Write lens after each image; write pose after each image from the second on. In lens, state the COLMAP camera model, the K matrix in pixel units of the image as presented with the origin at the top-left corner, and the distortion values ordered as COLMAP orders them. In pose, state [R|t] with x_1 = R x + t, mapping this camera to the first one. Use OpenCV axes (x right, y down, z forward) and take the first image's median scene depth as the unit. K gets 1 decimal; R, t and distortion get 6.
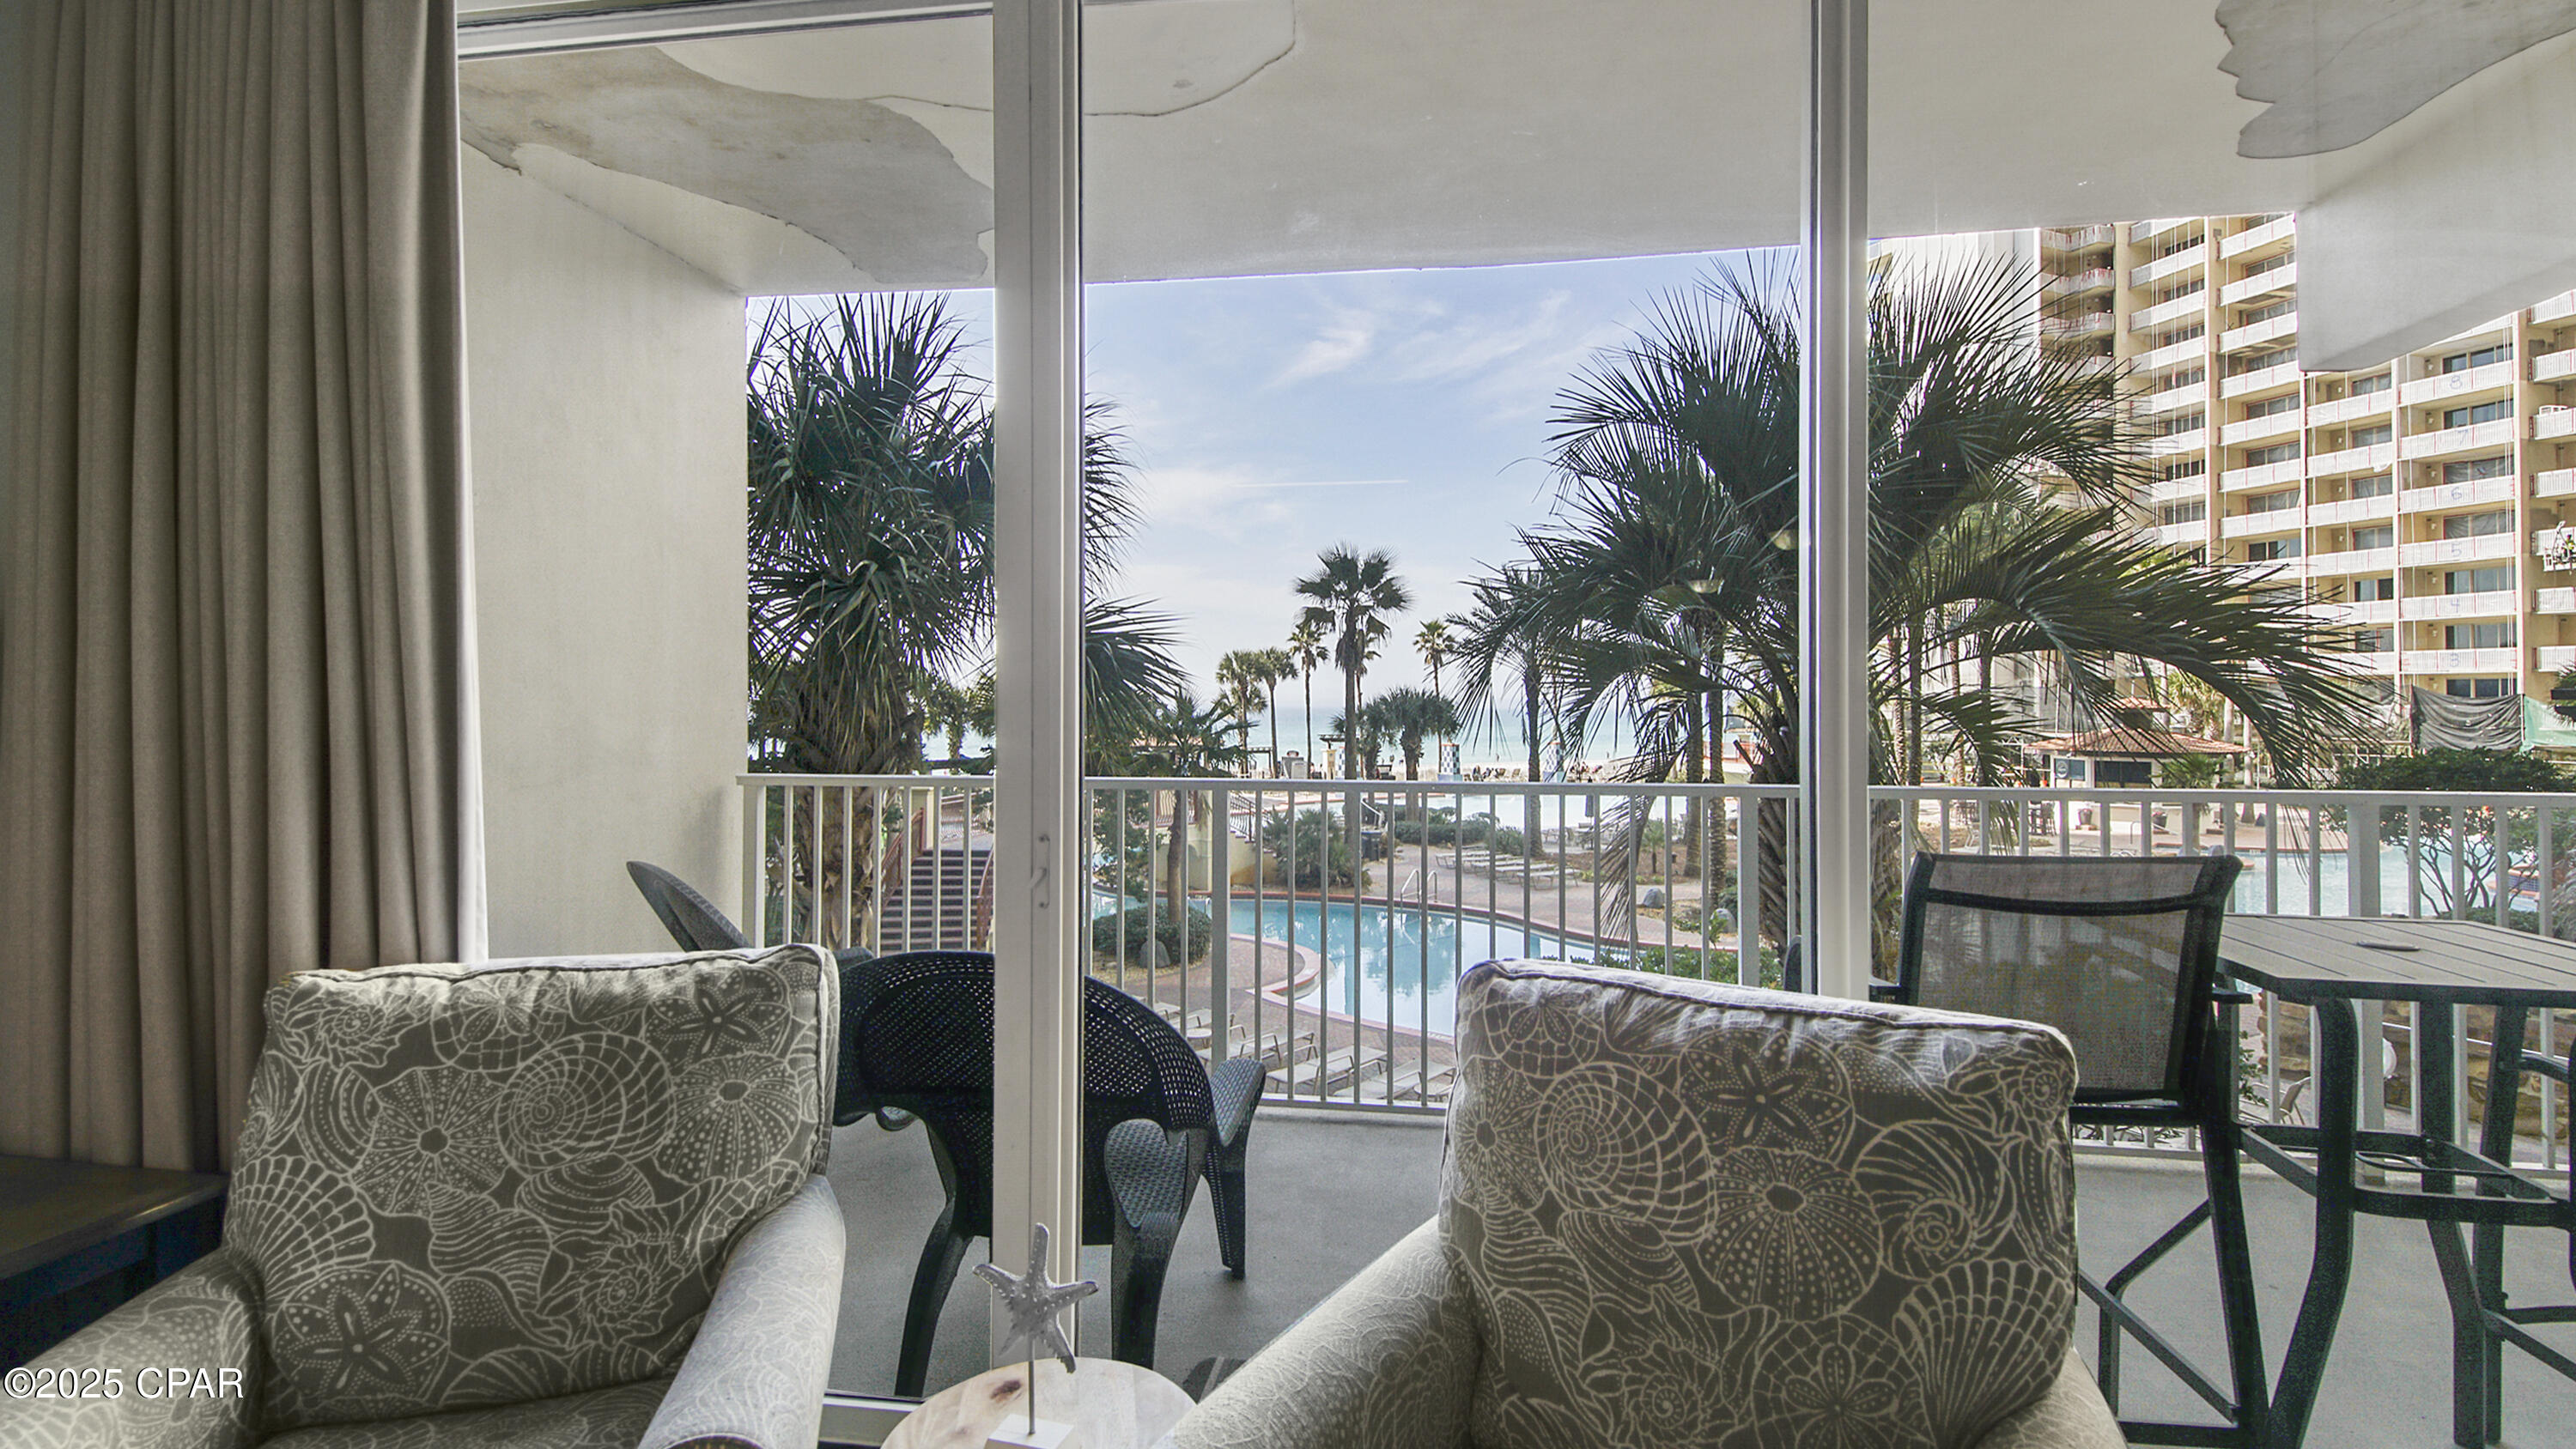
lens RADIAL K [[1238.5, 0, 1331.7], [0, 1238.5, 670.6], [0, 0, 1]] dist [0.038833, -0.021069]
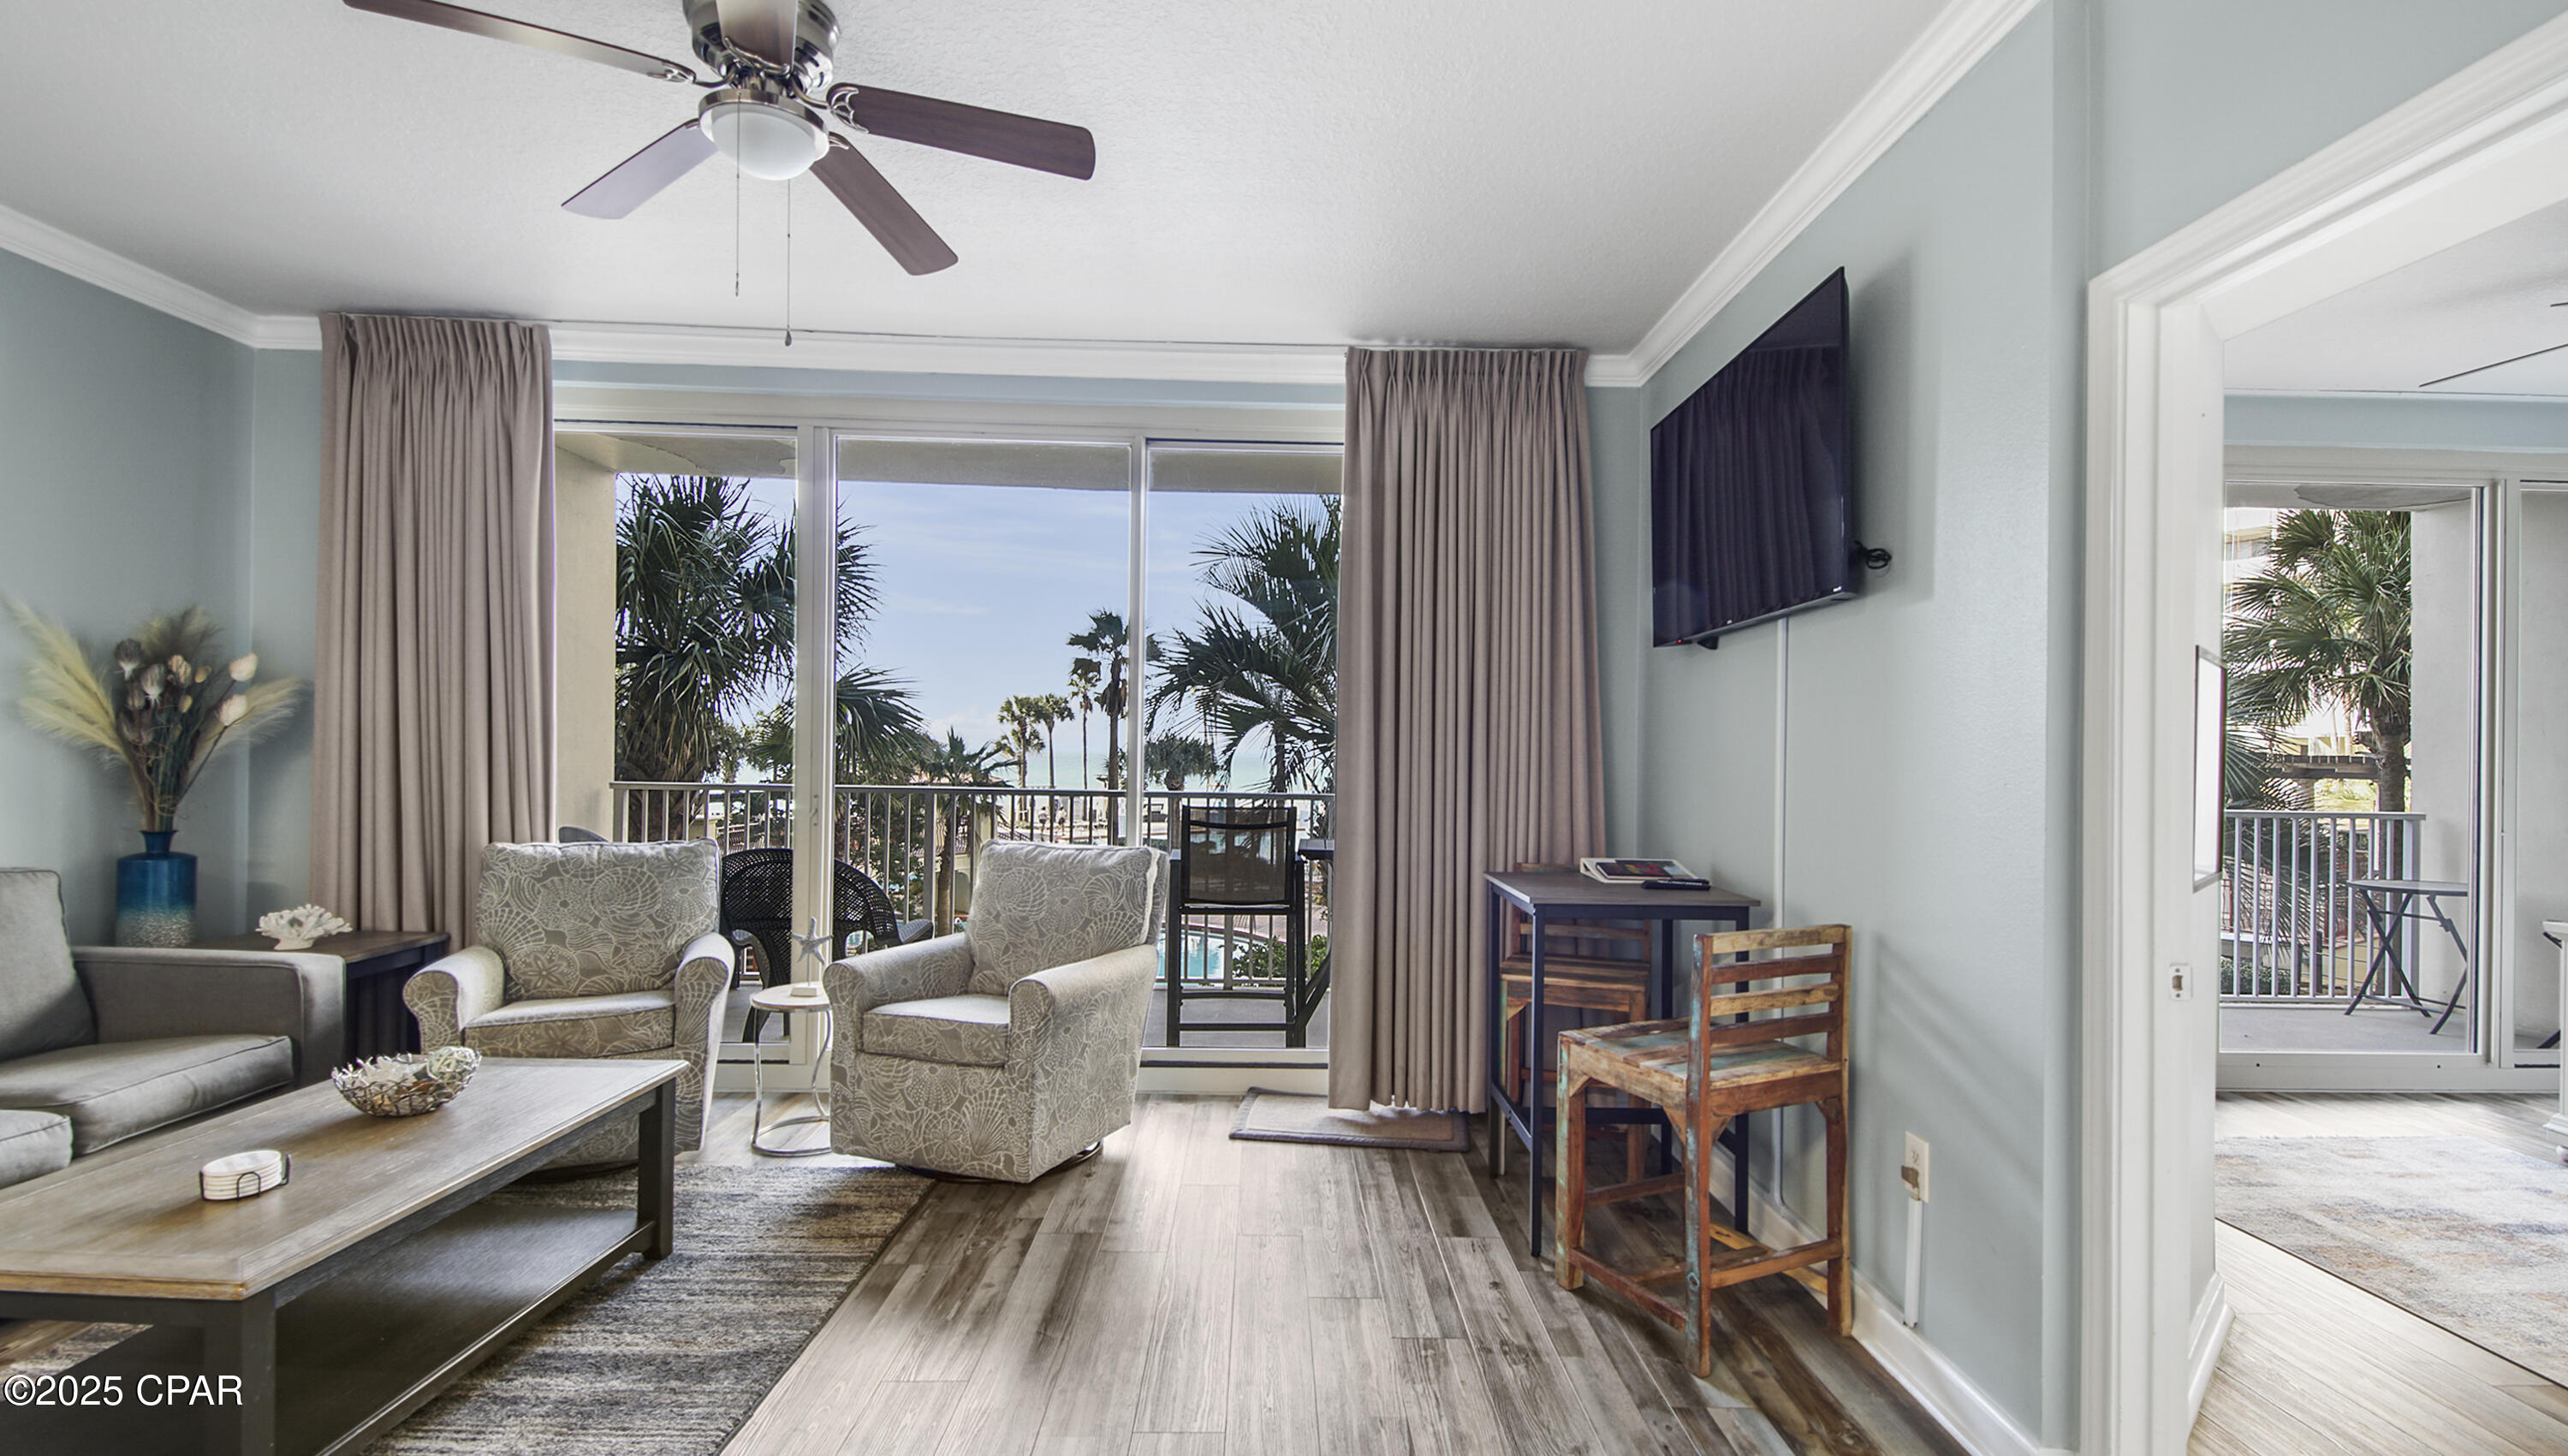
lens RADIAL K [[1151.7, 0, 1286.4], [0, 1151.7, 742.2], [0, 0, 1]] dist [0.061780, -0.031504]
pose [[0.988432, 0.017077, 0.150698, 0.076818], [-0.020450, 0.999573, 0.020864, -0.008048], [-0.150277, -0.023705, 0.988360, -0.318892]]
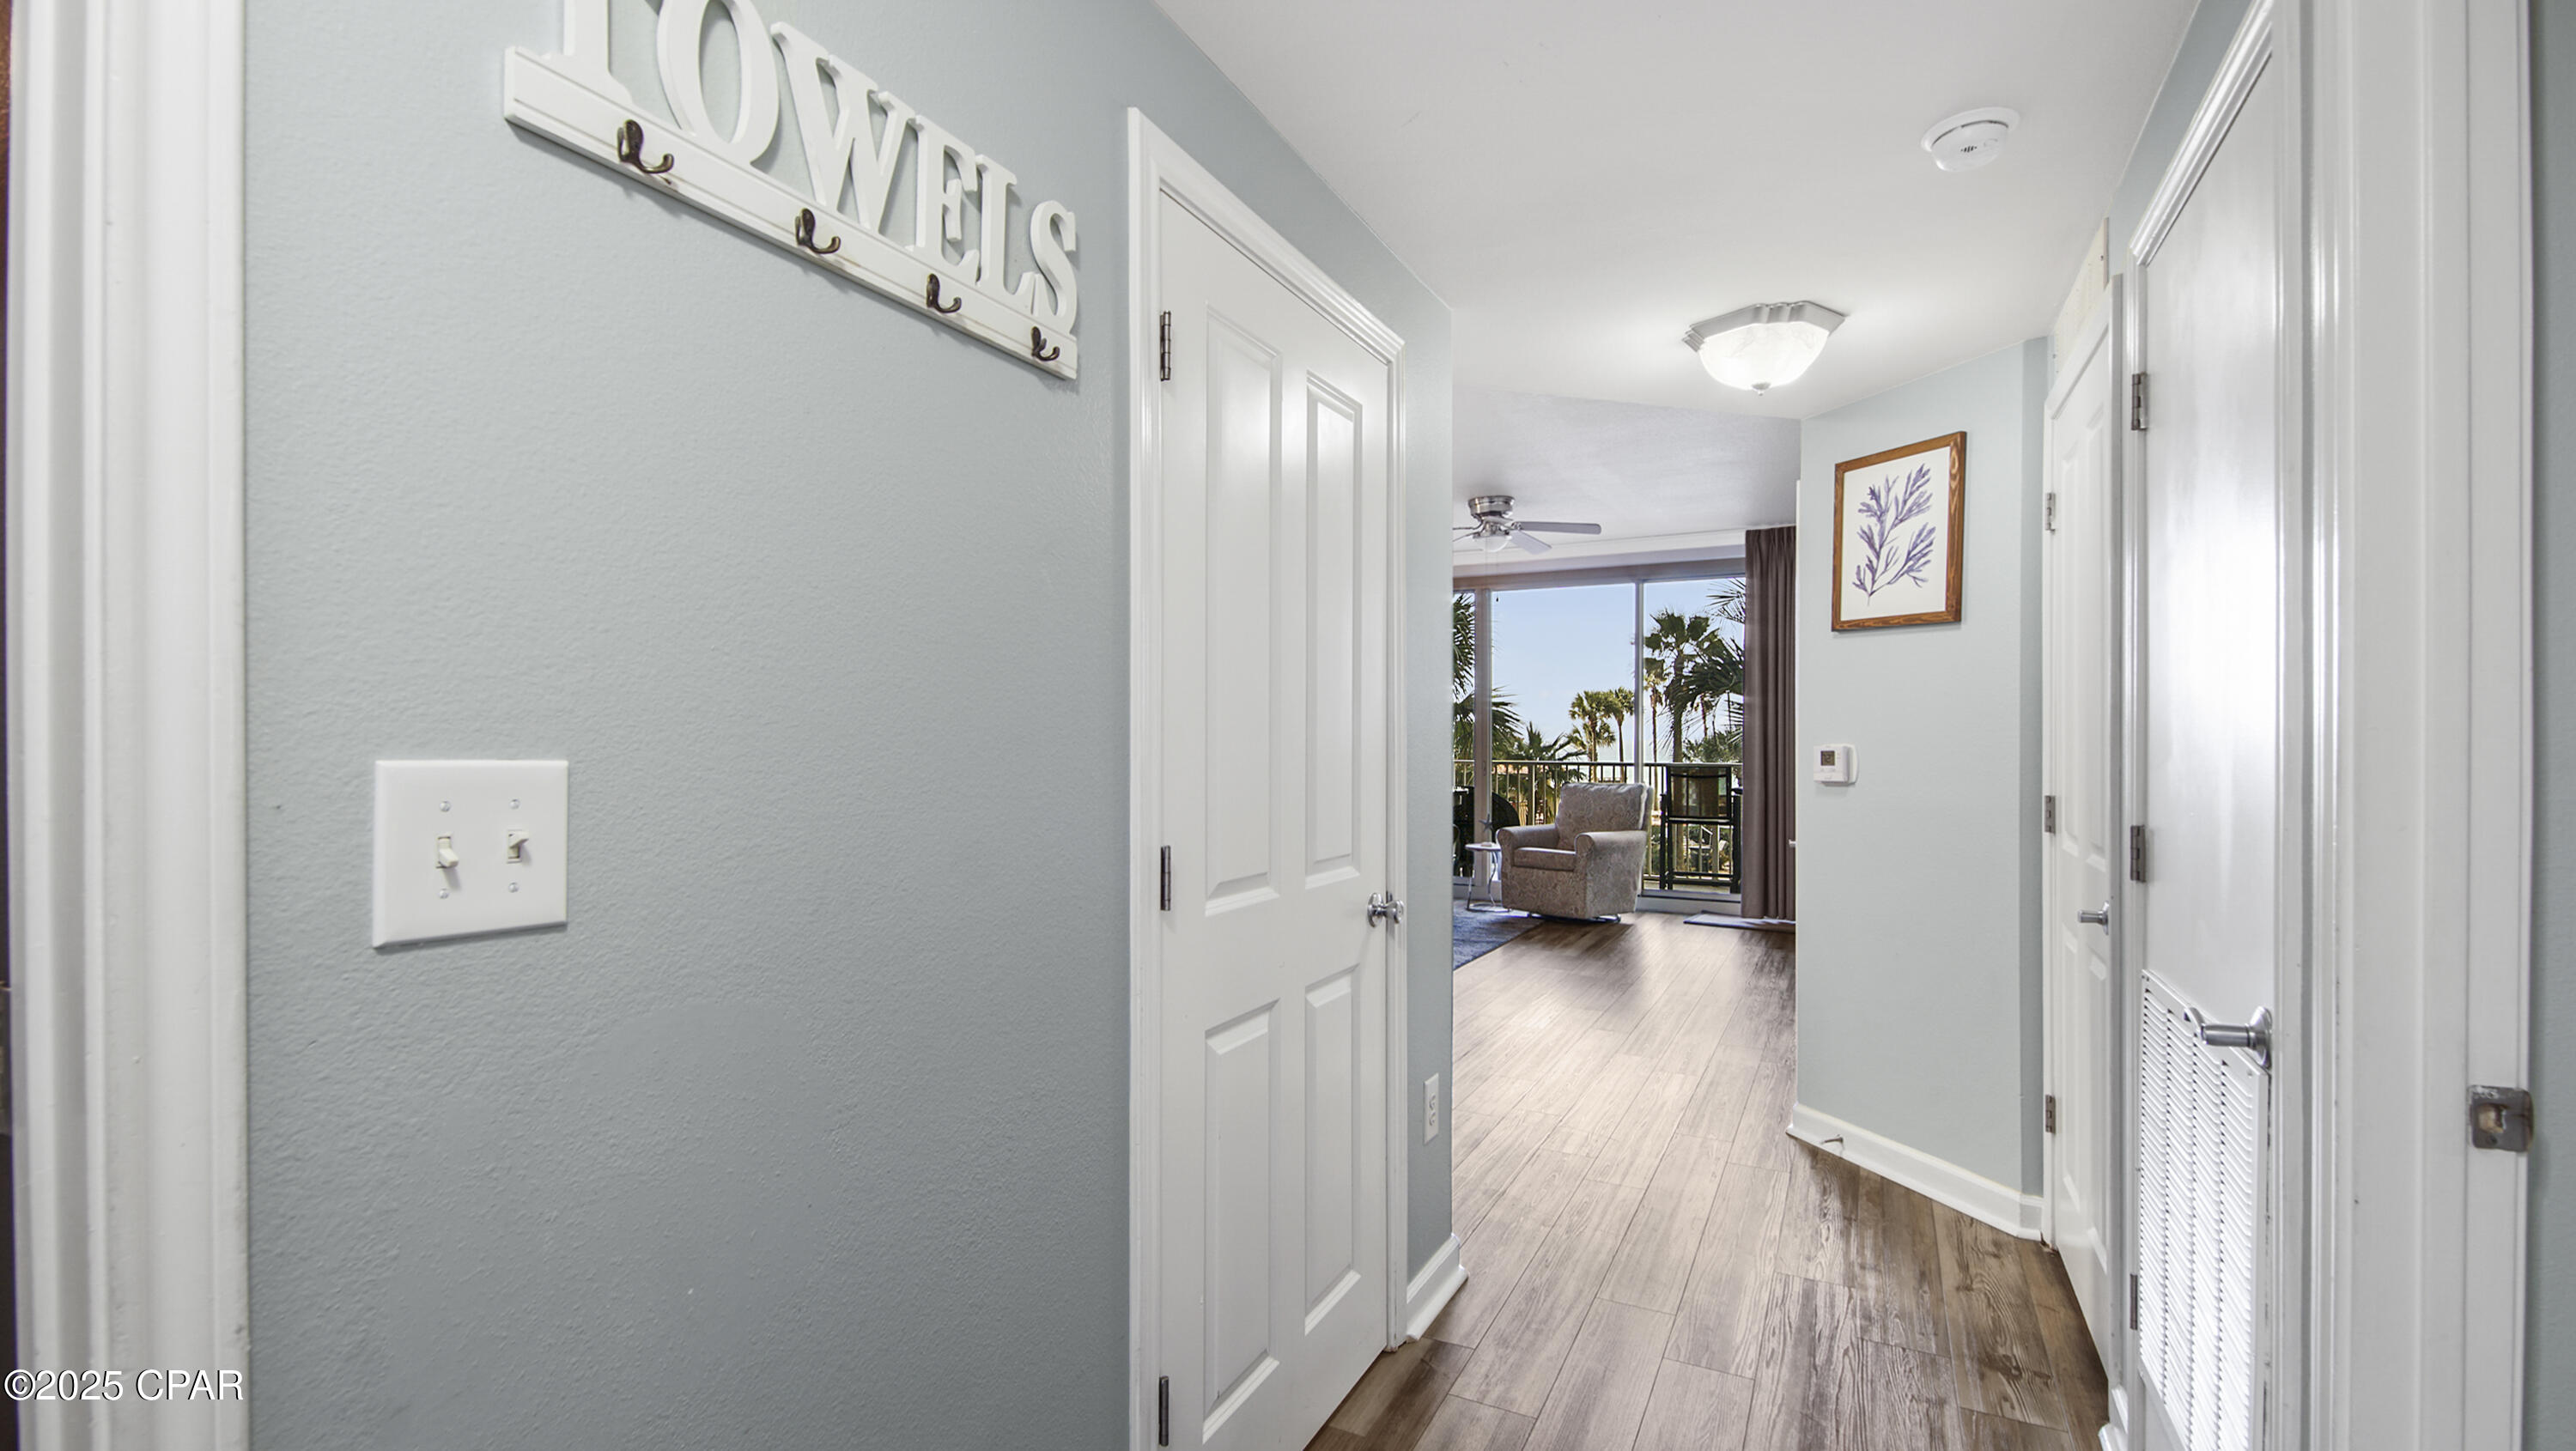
lens RADIAL K [[1104.3, 0, 1289.2], [0, 1104.3, 736.2], [0, 0, 1]] dist [0.028804, -0.018138]
pose [[0.942137, 0.001964, -0.335222, 0.127063], [0.006600, 0.999680, 0.024405, -0.019799], [0.335163, -0.025205, 0.941823, -0.841169]]
